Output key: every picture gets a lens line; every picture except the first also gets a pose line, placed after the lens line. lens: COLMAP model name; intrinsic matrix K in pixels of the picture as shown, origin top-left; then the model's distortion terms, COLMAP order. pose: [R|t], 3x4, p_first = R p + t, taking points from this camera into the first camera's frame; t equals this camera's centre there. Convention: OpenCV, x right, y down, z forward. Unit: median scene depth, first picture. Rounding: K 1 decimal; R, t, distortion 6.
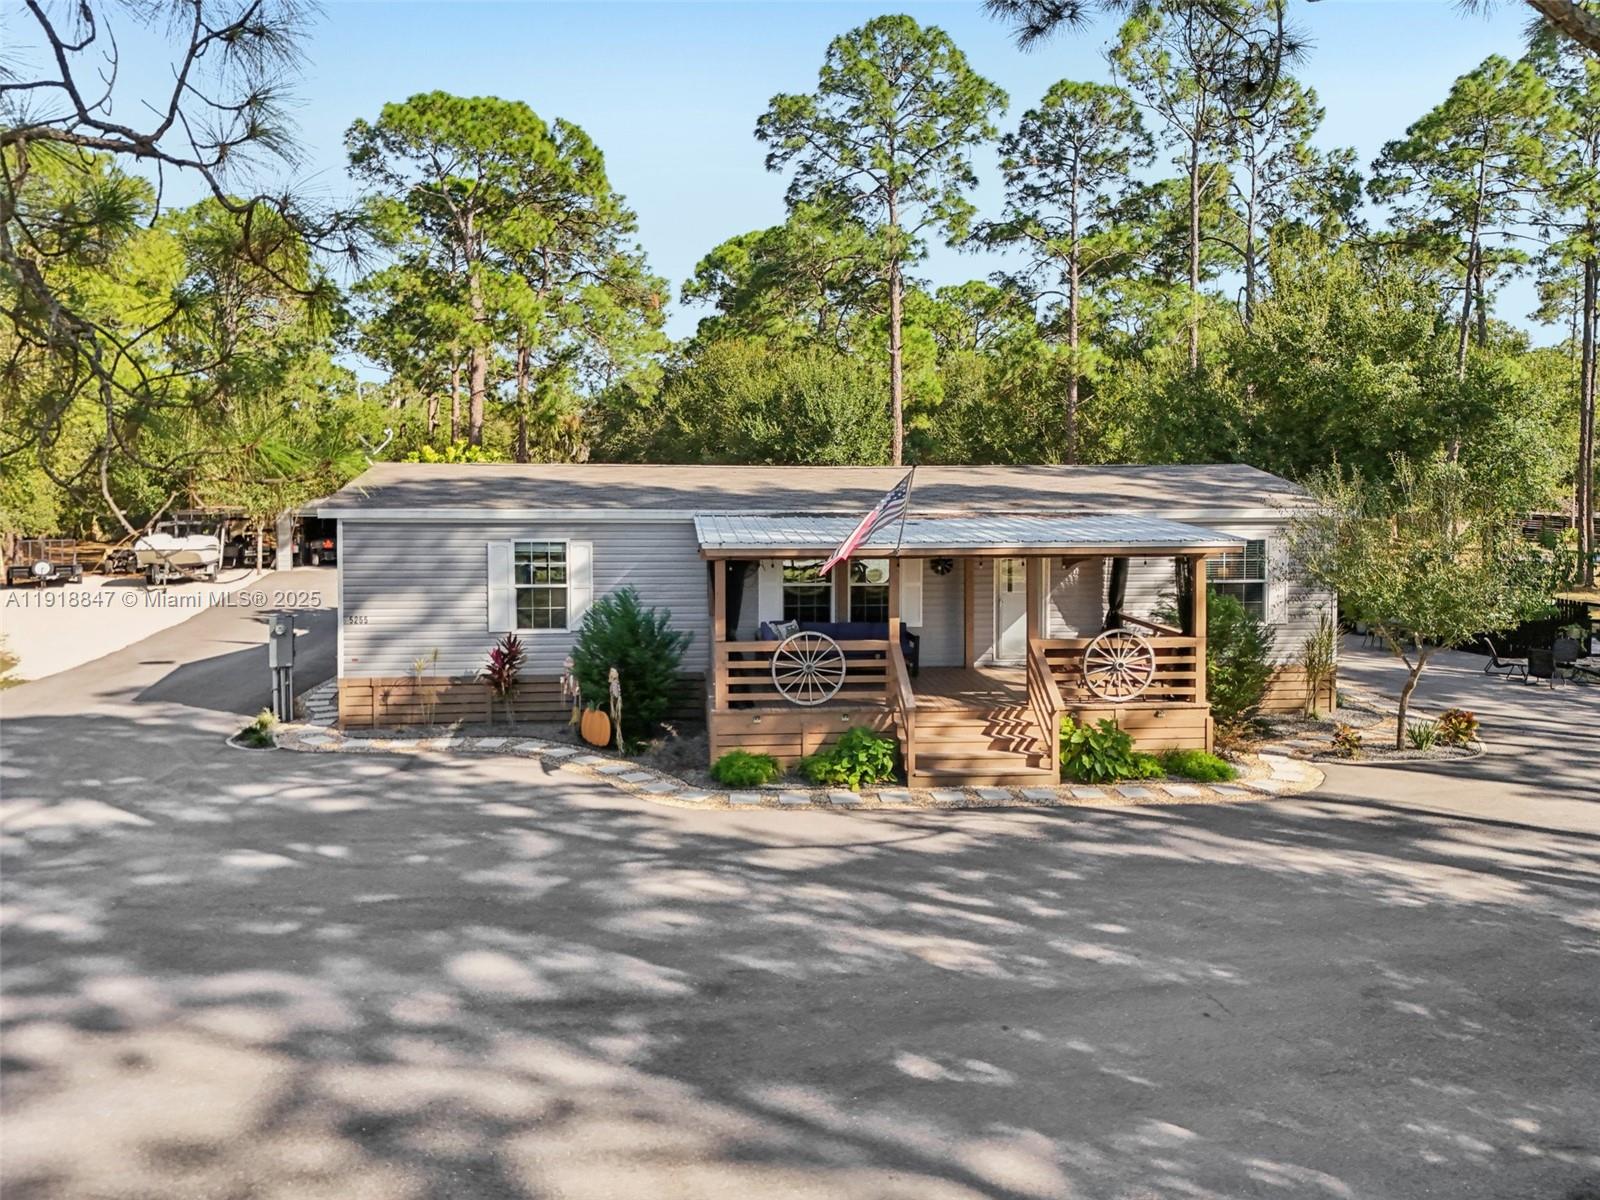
lens RADIAL K [[1148.1, 0, 748.5], [0, 1148.1, 515.2], [0, 0, 1]] dist [0.023550, -0.003138]
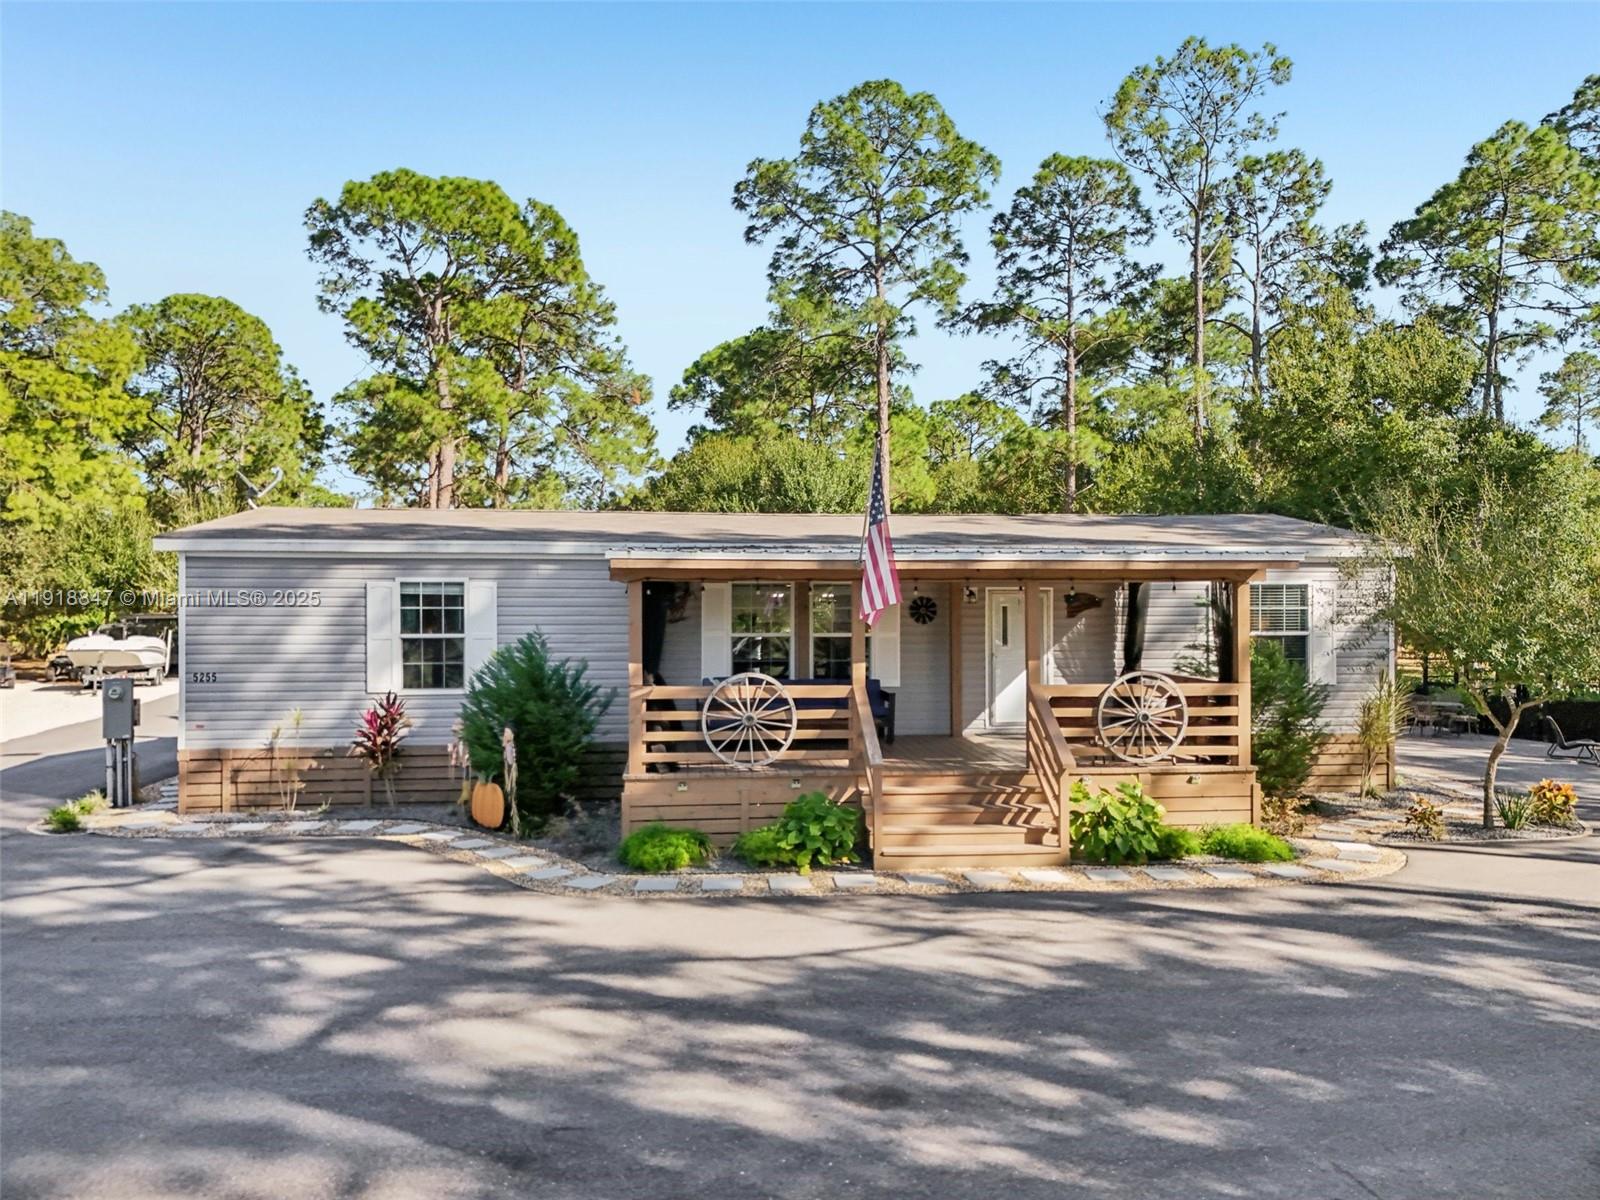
lens RADIAL K [[1138.7, 0, 764.6], [0, 1138.7, 602.0], [0, 0, 1]] dist [0.030257, 0.003537]
pose [[0.999890, -0.001593, 0.014749, 0.016790], [0.002096, 0.999414, -0.034170, 0.025625], [-0.014686, 0.034198, 0.999307, 0.071572]]
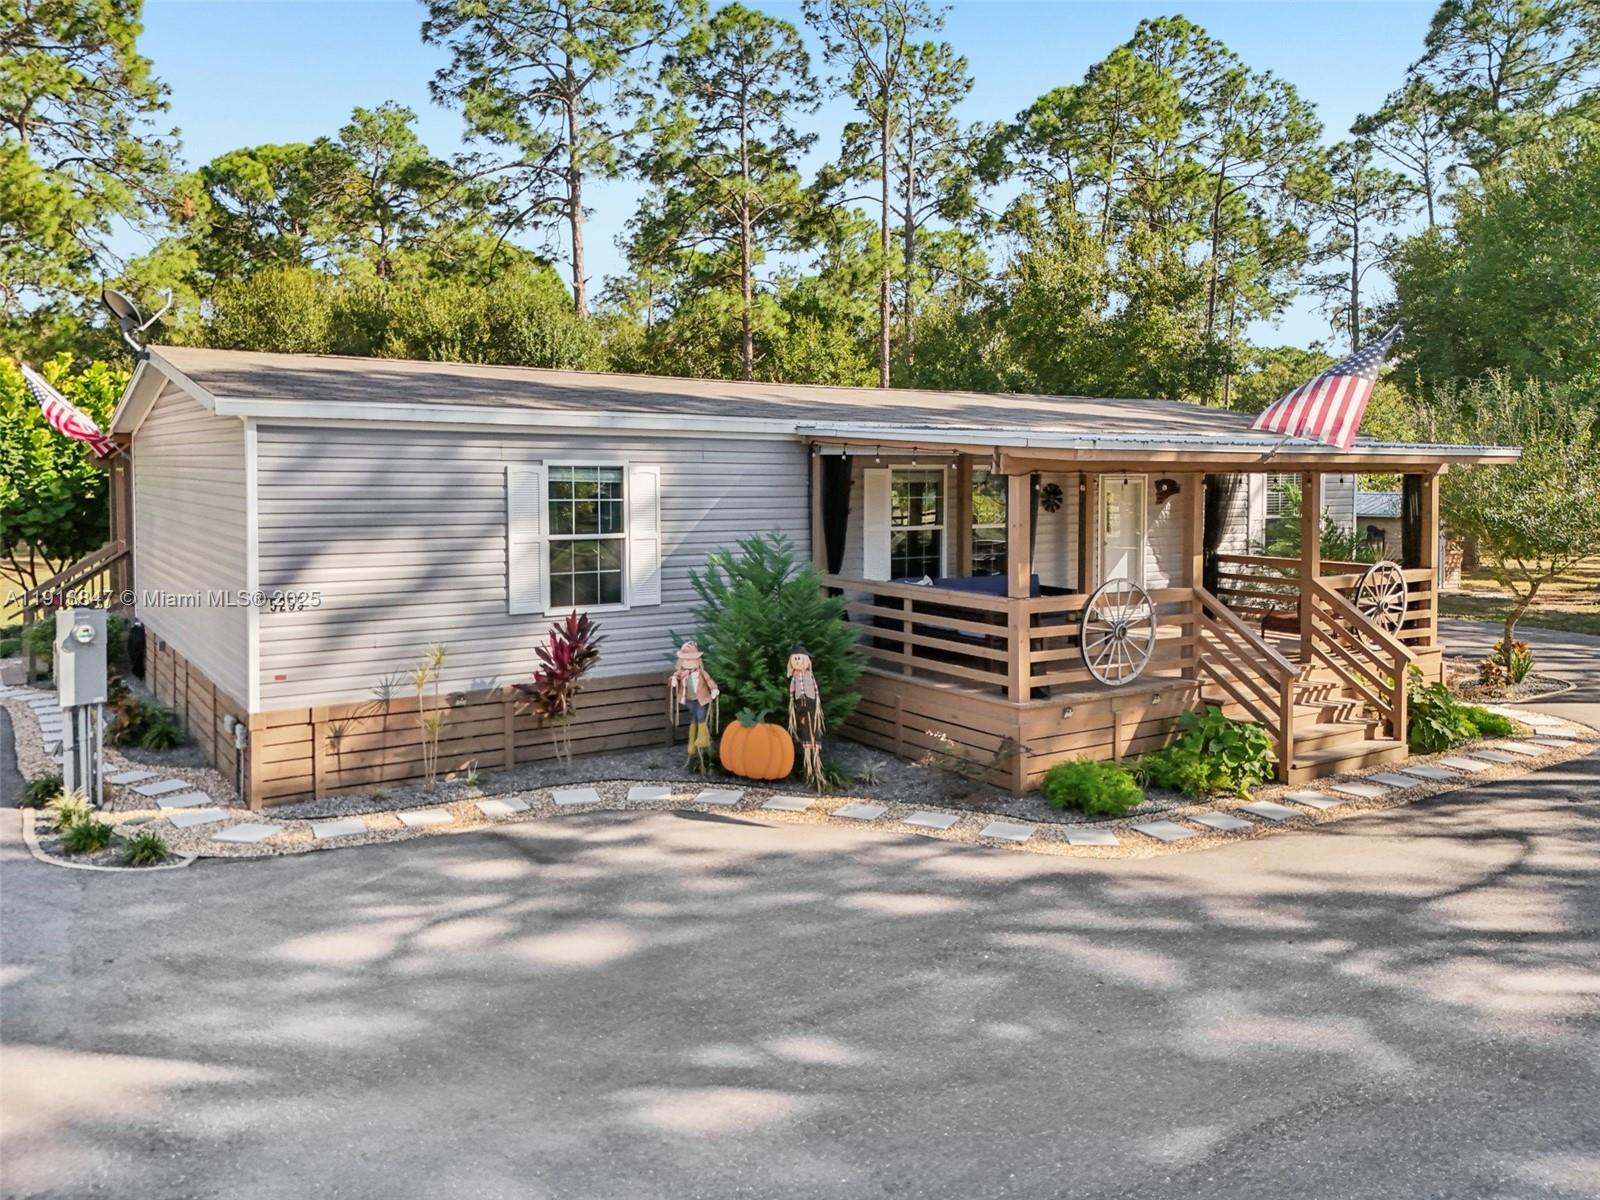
lens RADIAL K [[1197.4, 0, 781.9], [0, 1197.4, 514.2], [0, 0, 1]] dist [0.039693, -0.004976]
pose [[0.882282, -0.014993, 0.470483, -0.152031], [0.011618, 0.999882, 0.010076, 0.017285], [-0.470579, -0.003424, 0.882351, 0.146813]]
